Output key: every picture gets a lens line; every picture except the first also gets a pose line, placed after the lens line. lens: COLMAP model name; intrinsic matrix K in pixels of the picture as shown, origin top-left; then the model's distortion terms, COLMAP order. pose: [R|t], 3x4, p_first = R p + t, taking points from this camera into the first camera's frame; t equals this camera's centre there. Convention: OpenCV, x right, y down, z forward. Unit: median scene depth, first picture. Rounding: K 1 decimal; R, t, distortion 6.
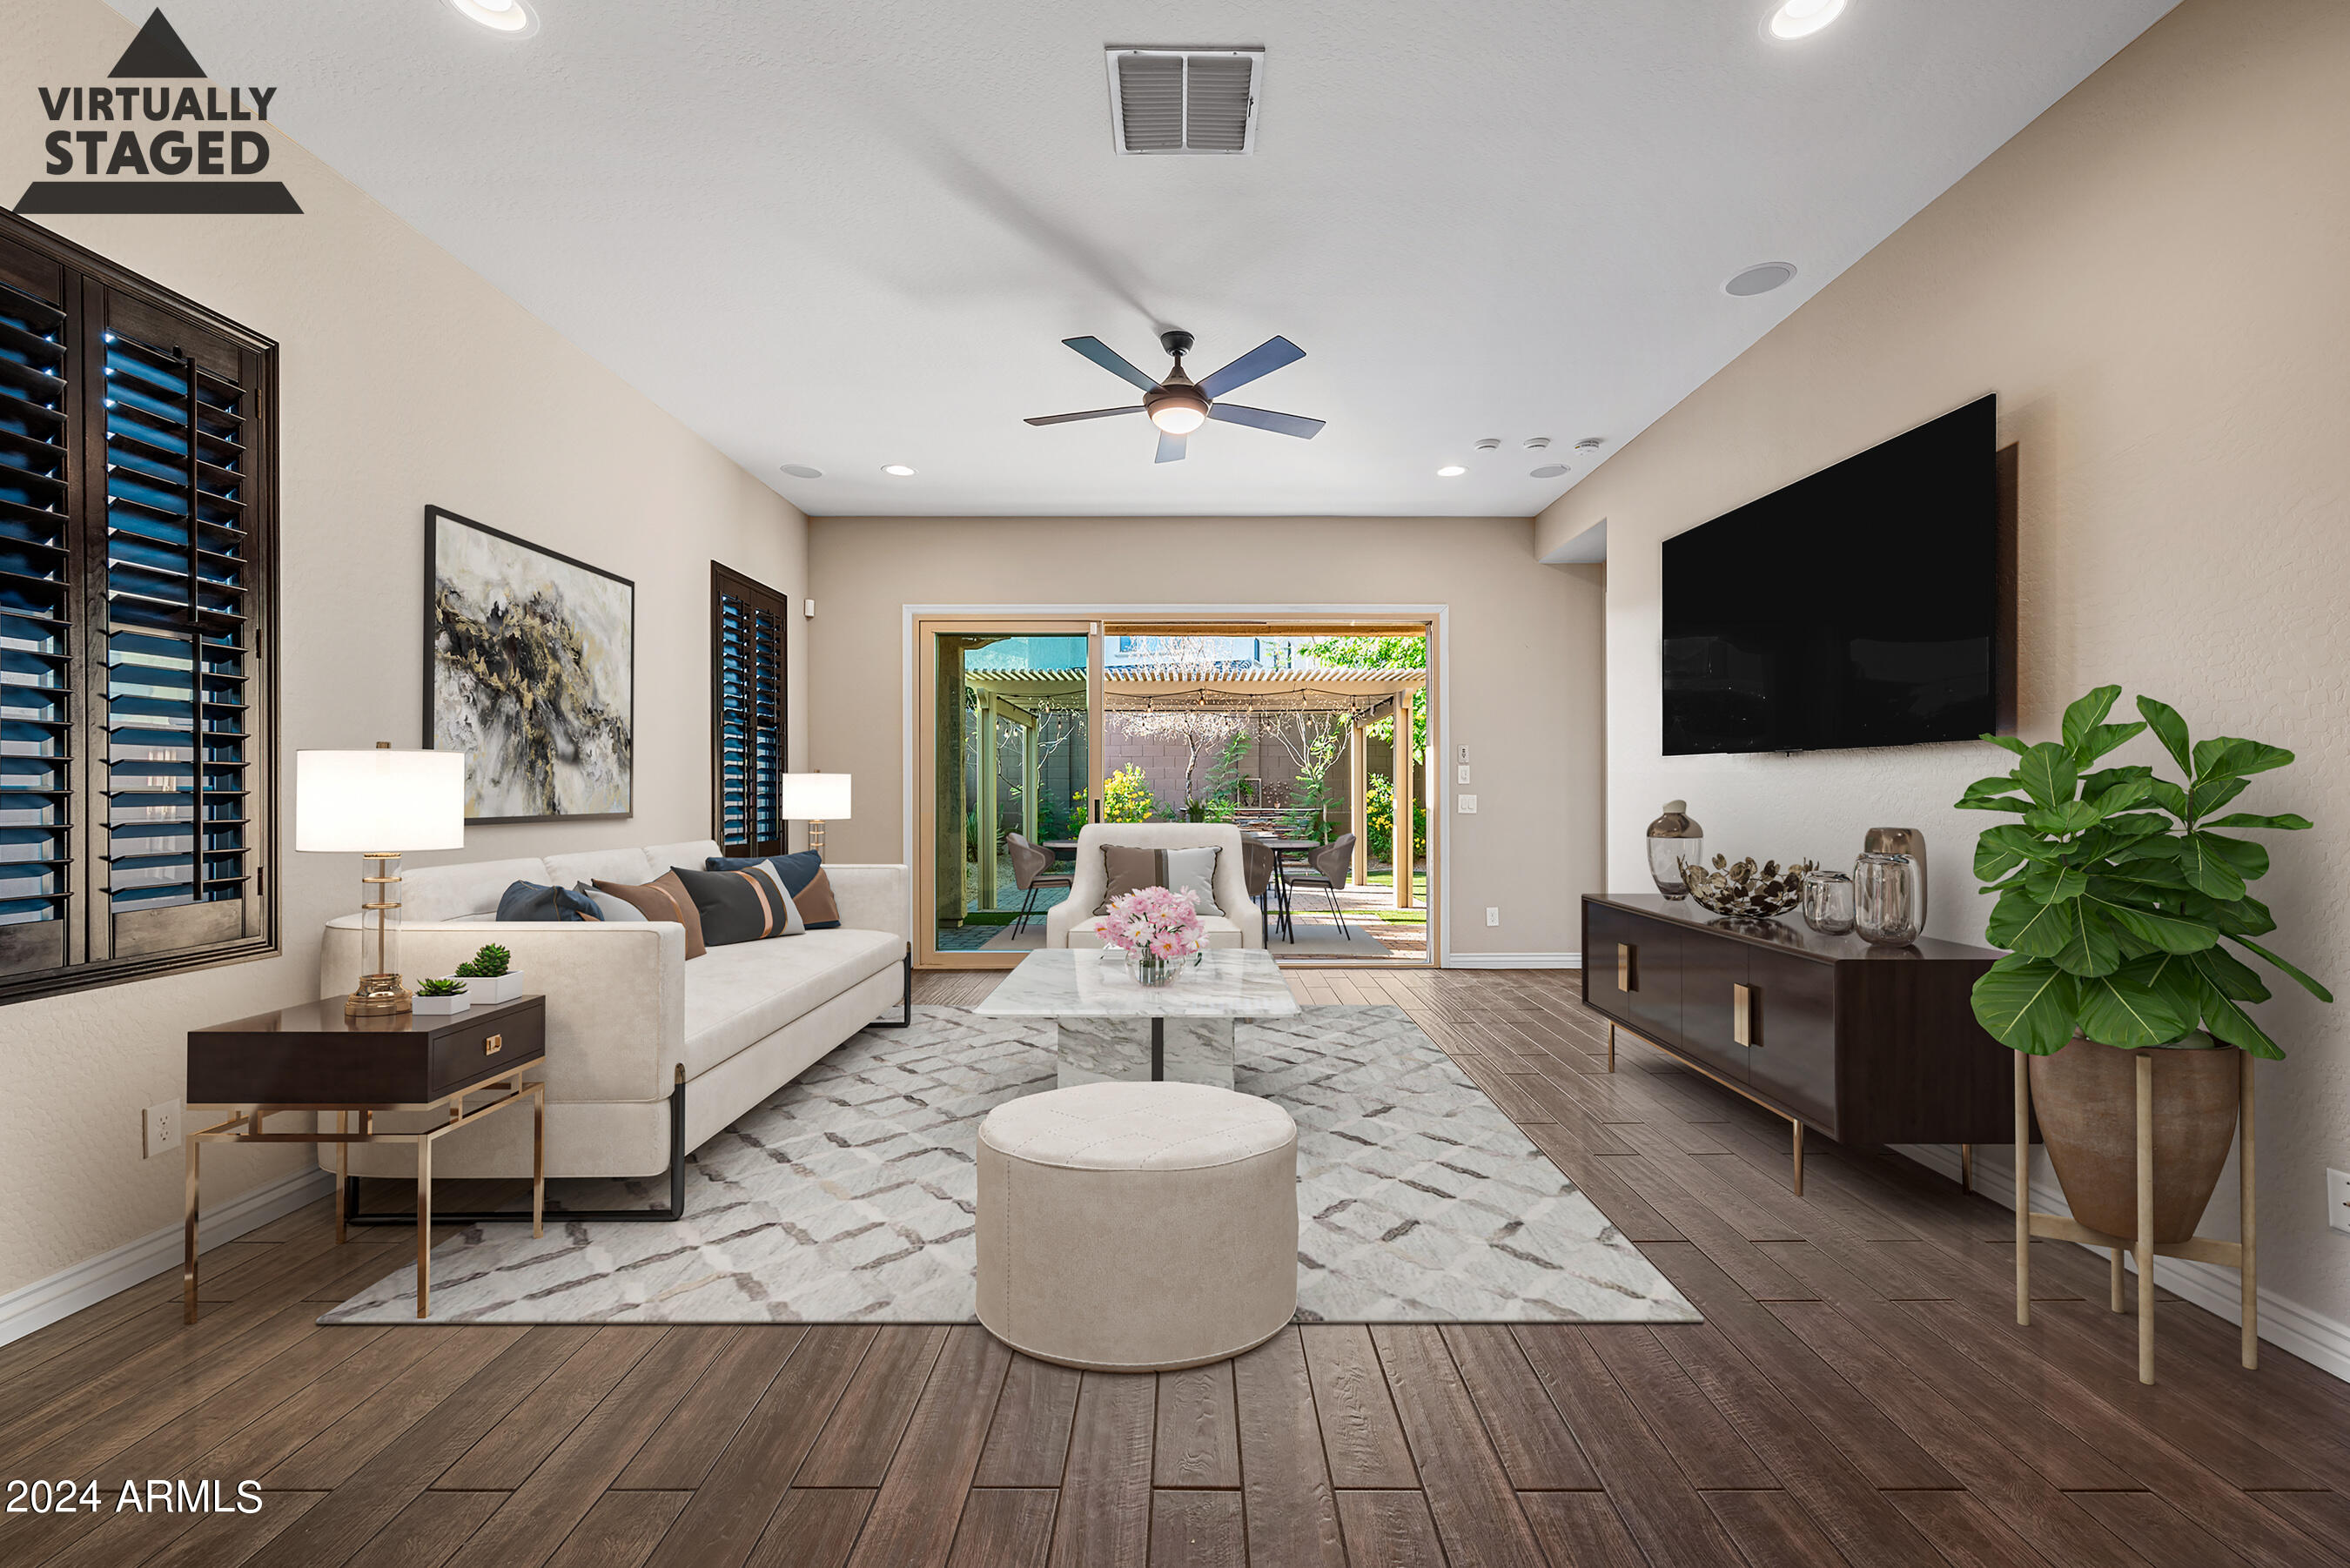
lens RADIAL K [[963.0, 0, 1187.3], [0, 963.0, 791.5], [0, 0, 1]] dist [-0.000593, -0.000248]
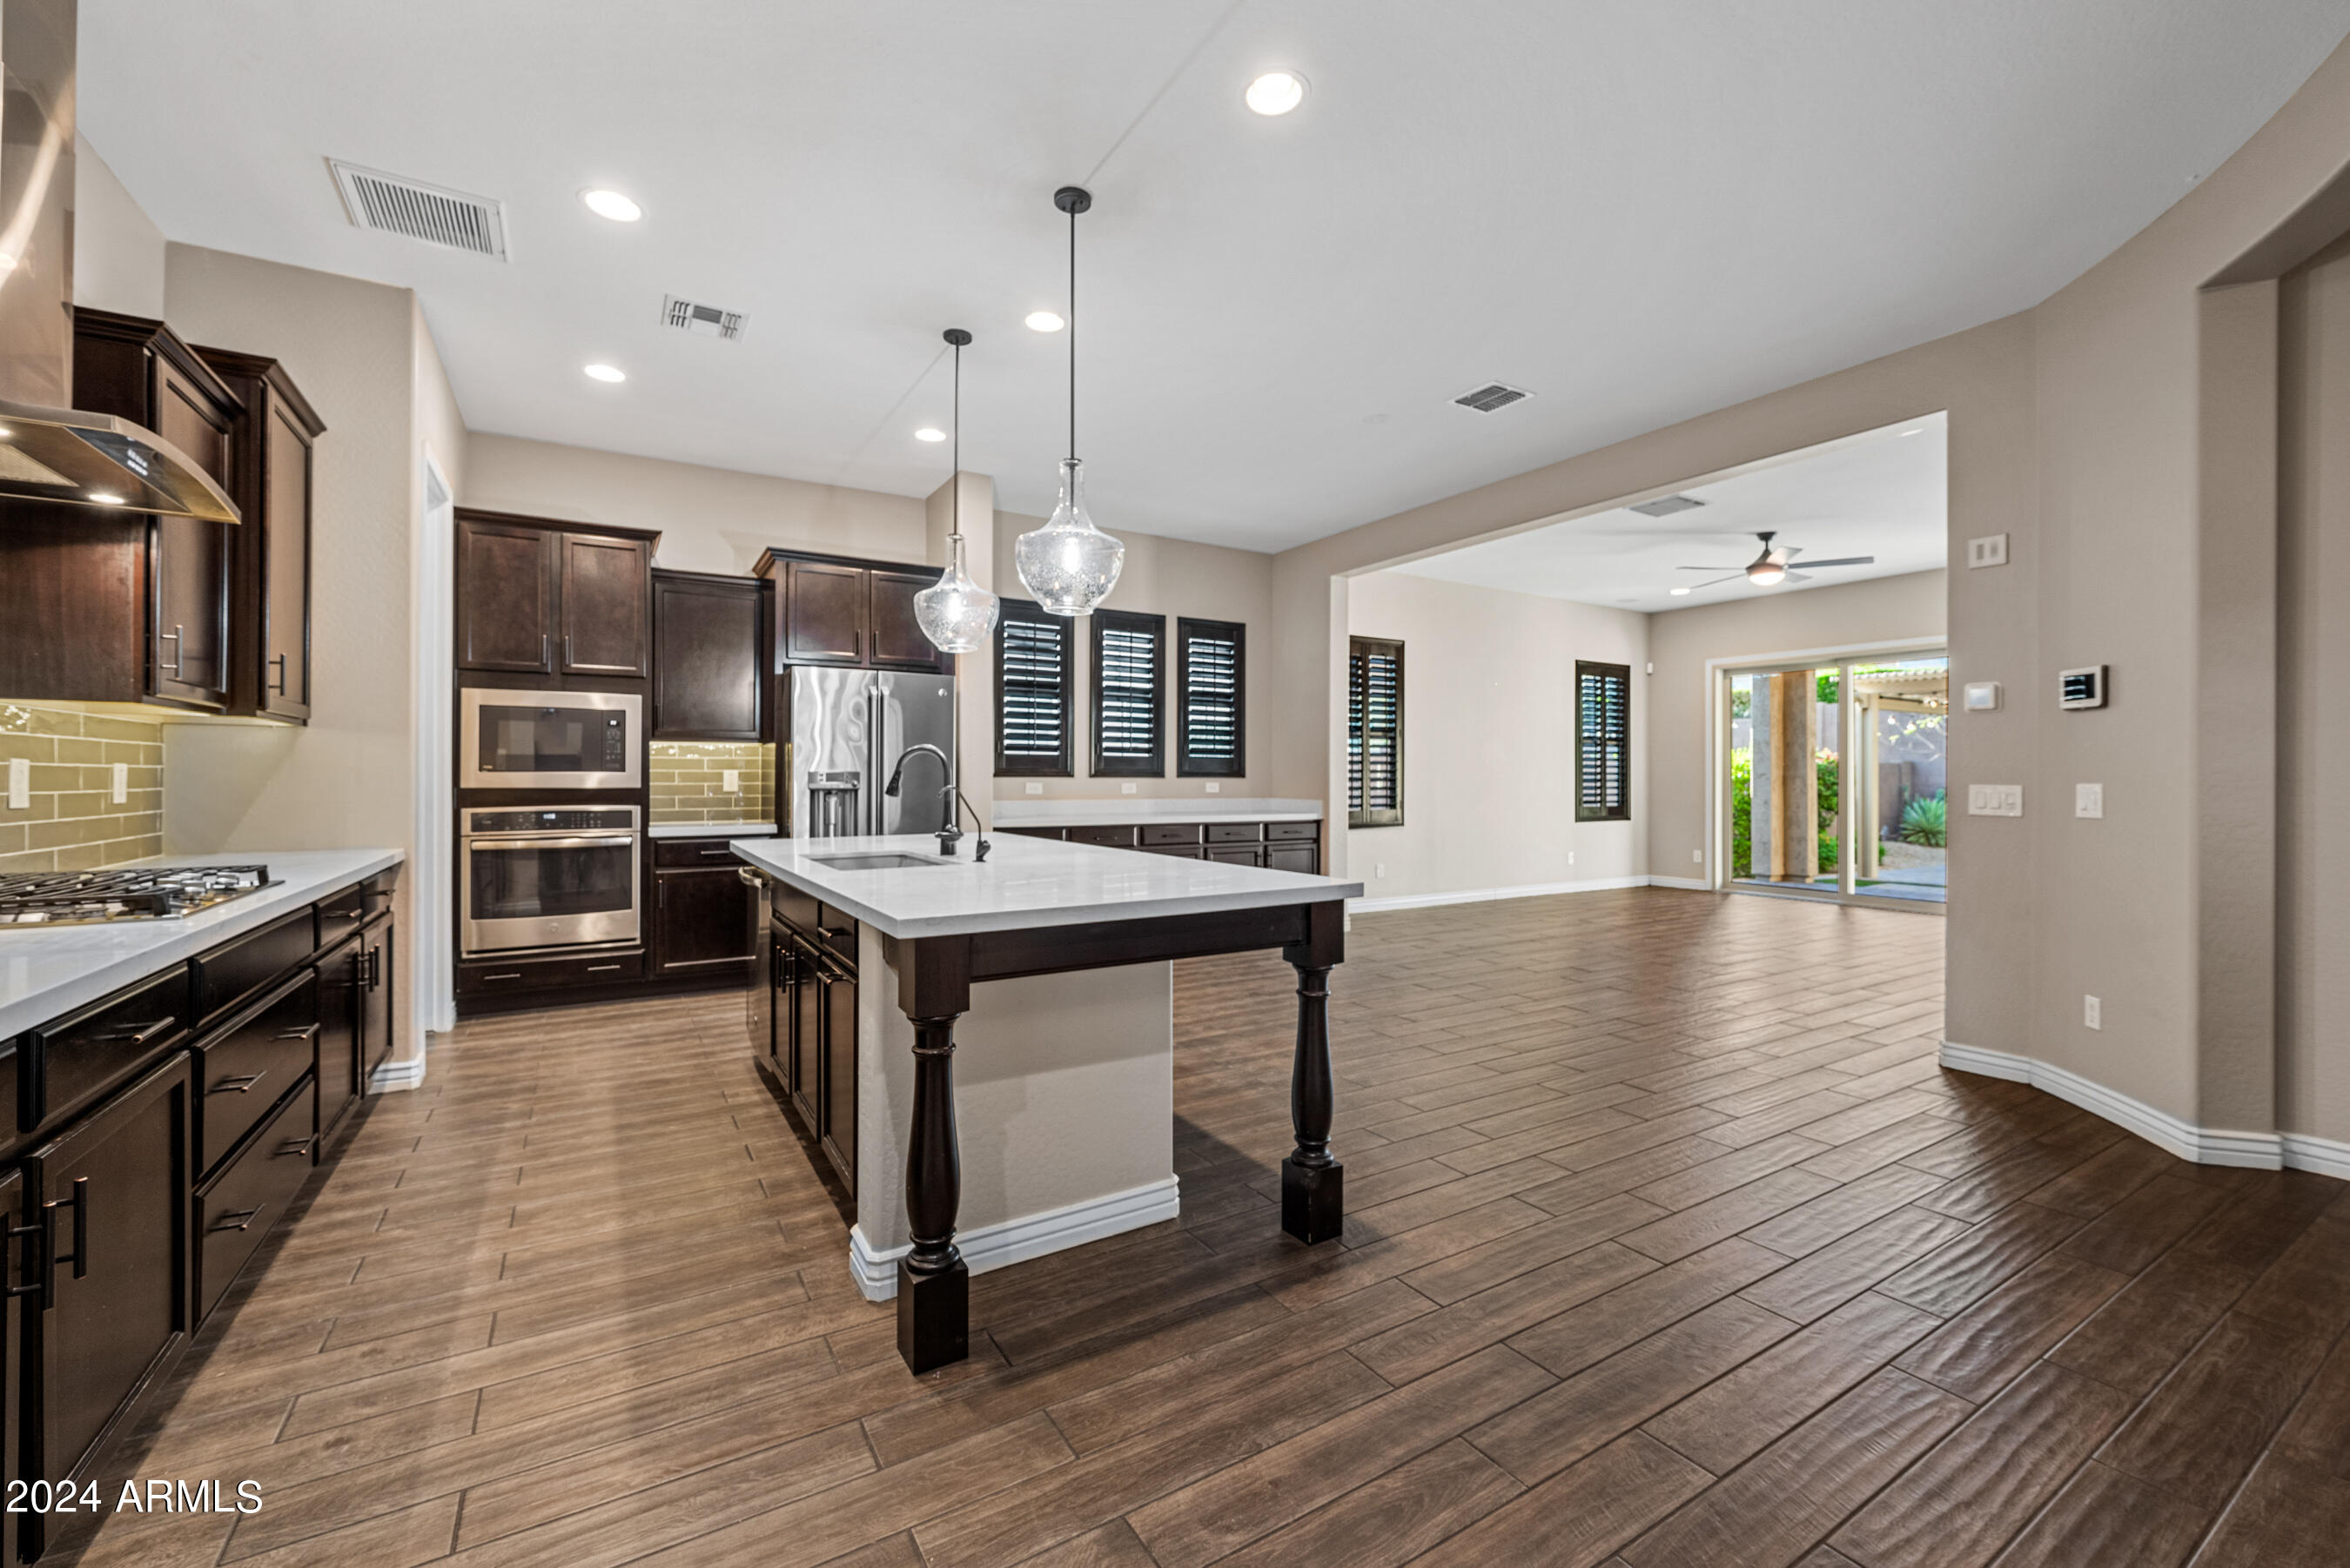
lens RADIAL K [[952.5, 0, 1178.4], [0, 952.5, 776.5], [0, 0, 1]] dist [0.001951, 0.000190]
pose [[0.526213, 0.001467, -0.850351, 1.447763], [-0.000865, 0.999999, 0.001190, -0.008114], [0.850352, 0.000109, 0.526214, -1.397703]]
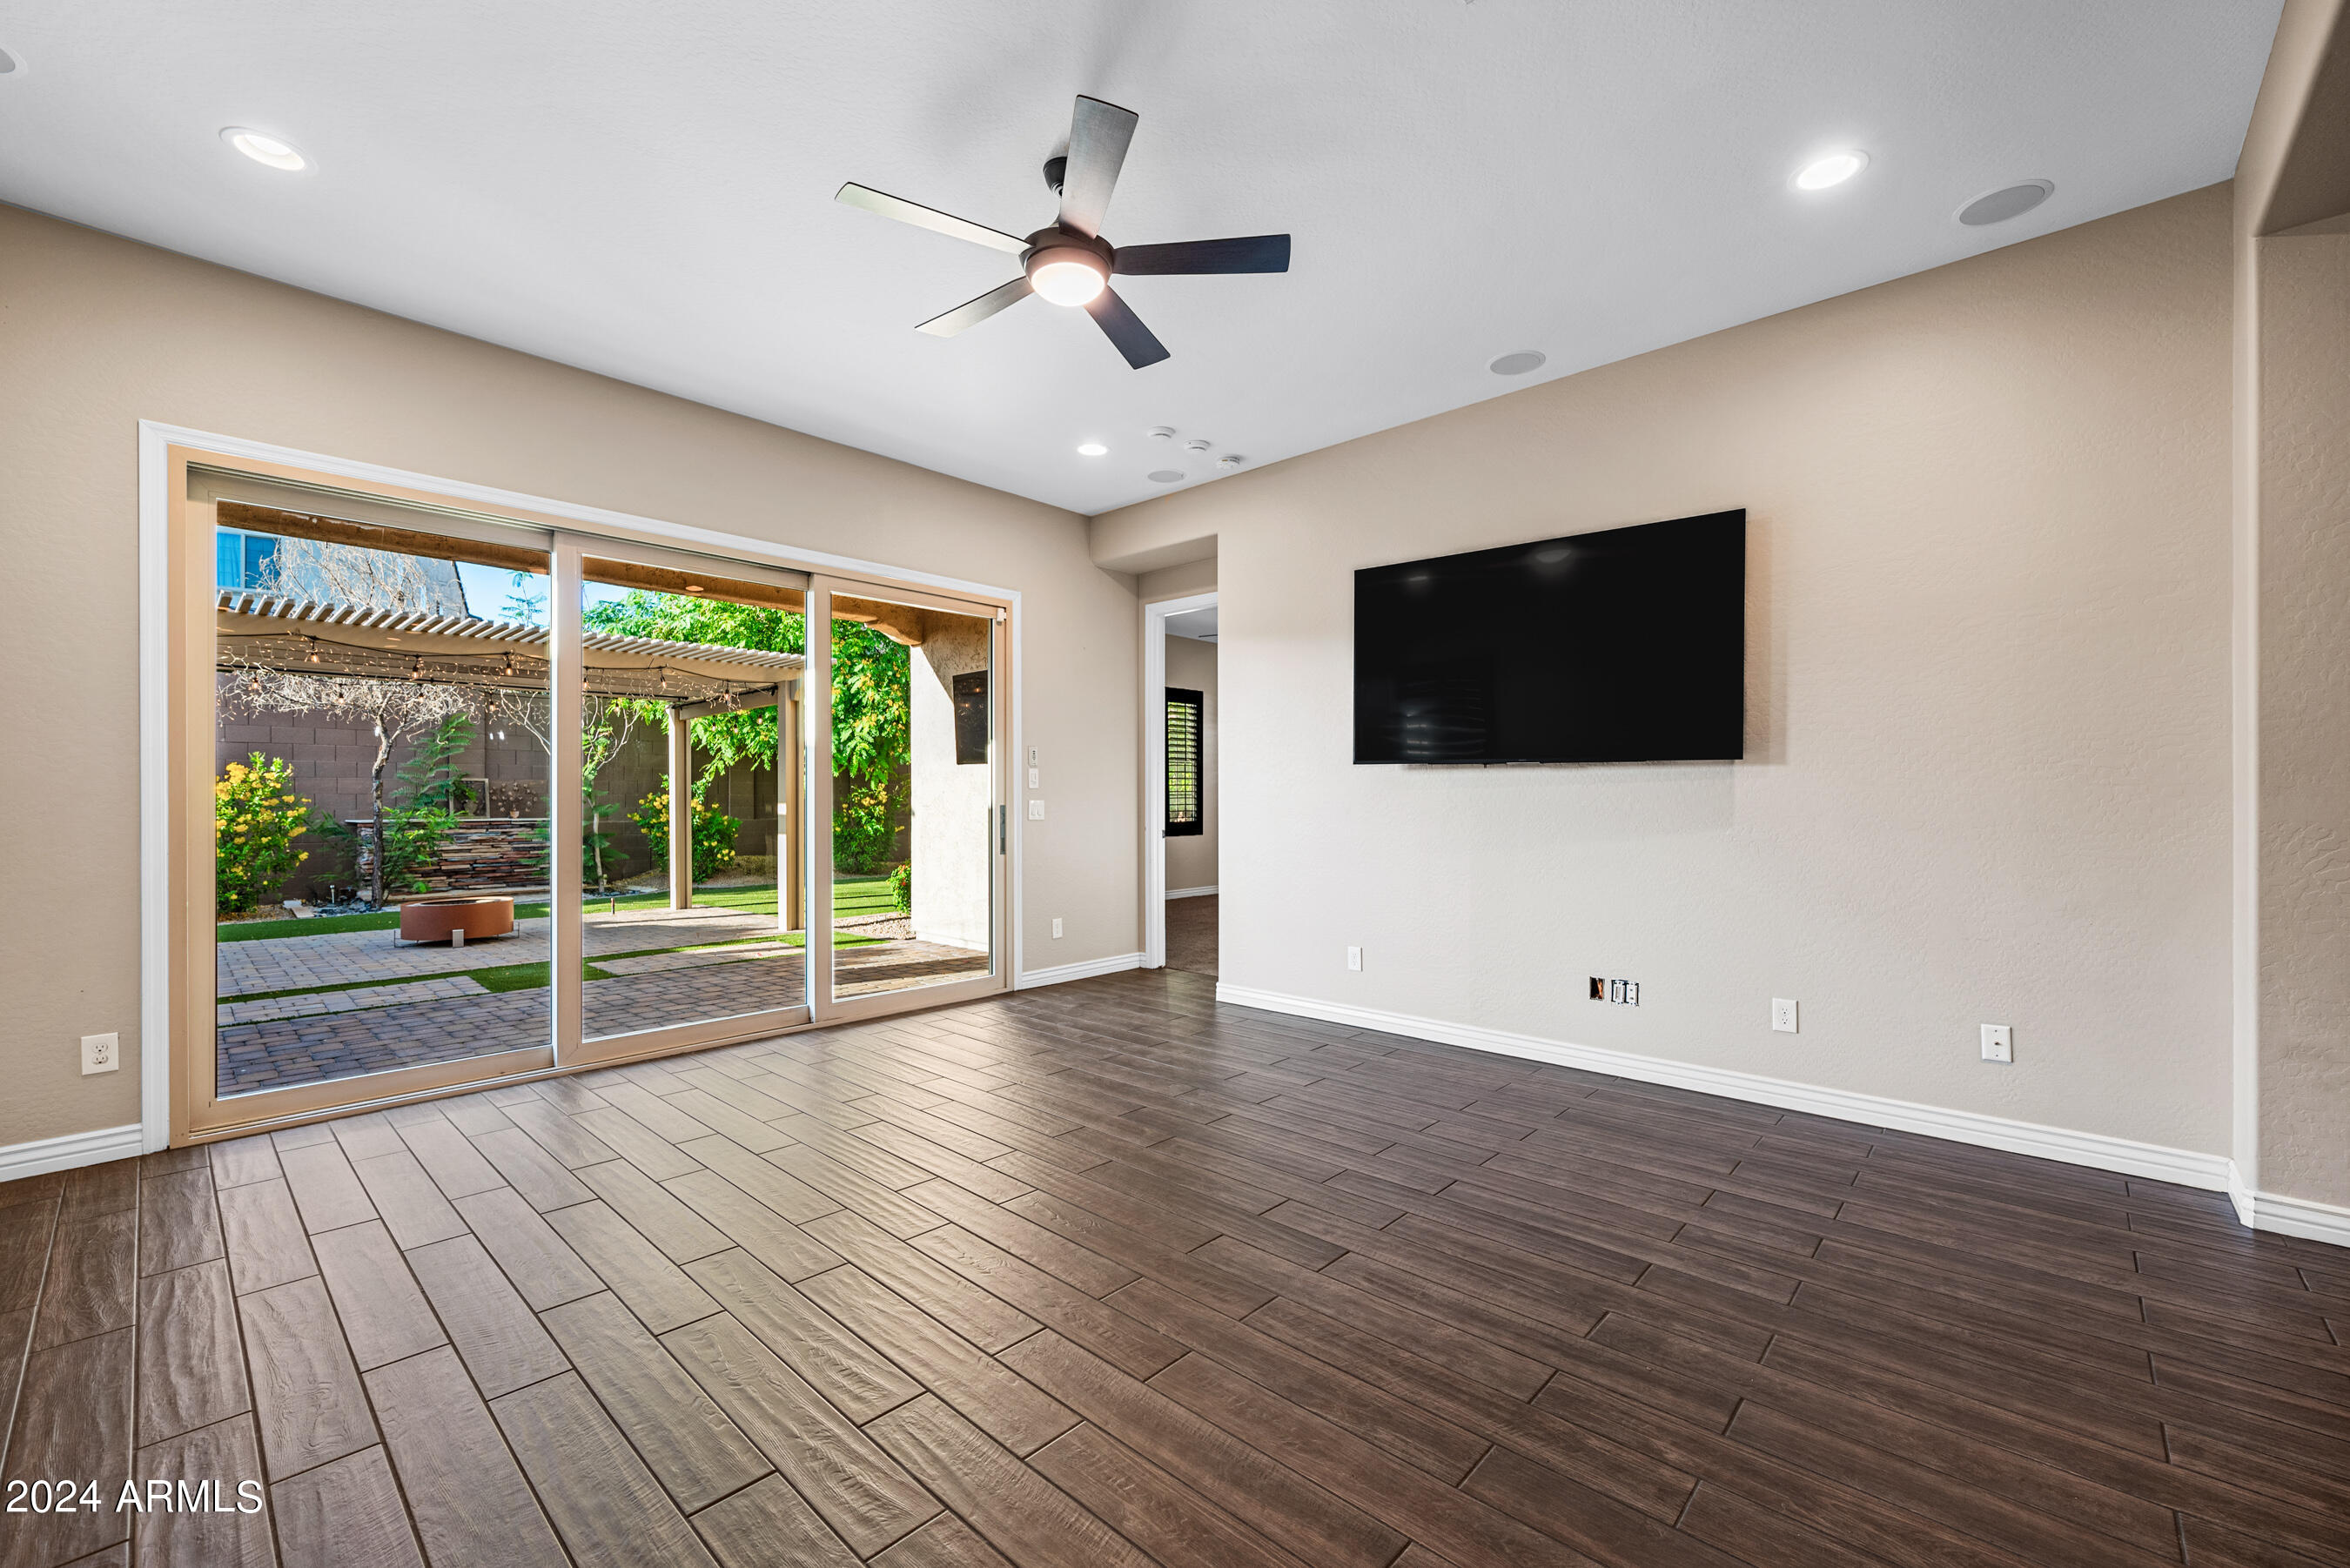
lens RADIAL K [[953.9, 0, 1180.0], [0, 953.9, 795.8], [0, 0, 1]] dist [0.001702, 0.000099]
pose [[0.678289, 0.000432, 0.734795, -0.728867], [-0.000413, 1.000000, -0.000206, -0.000995], [-0.734795, -0.000164, 0.678290, 0.681536]]
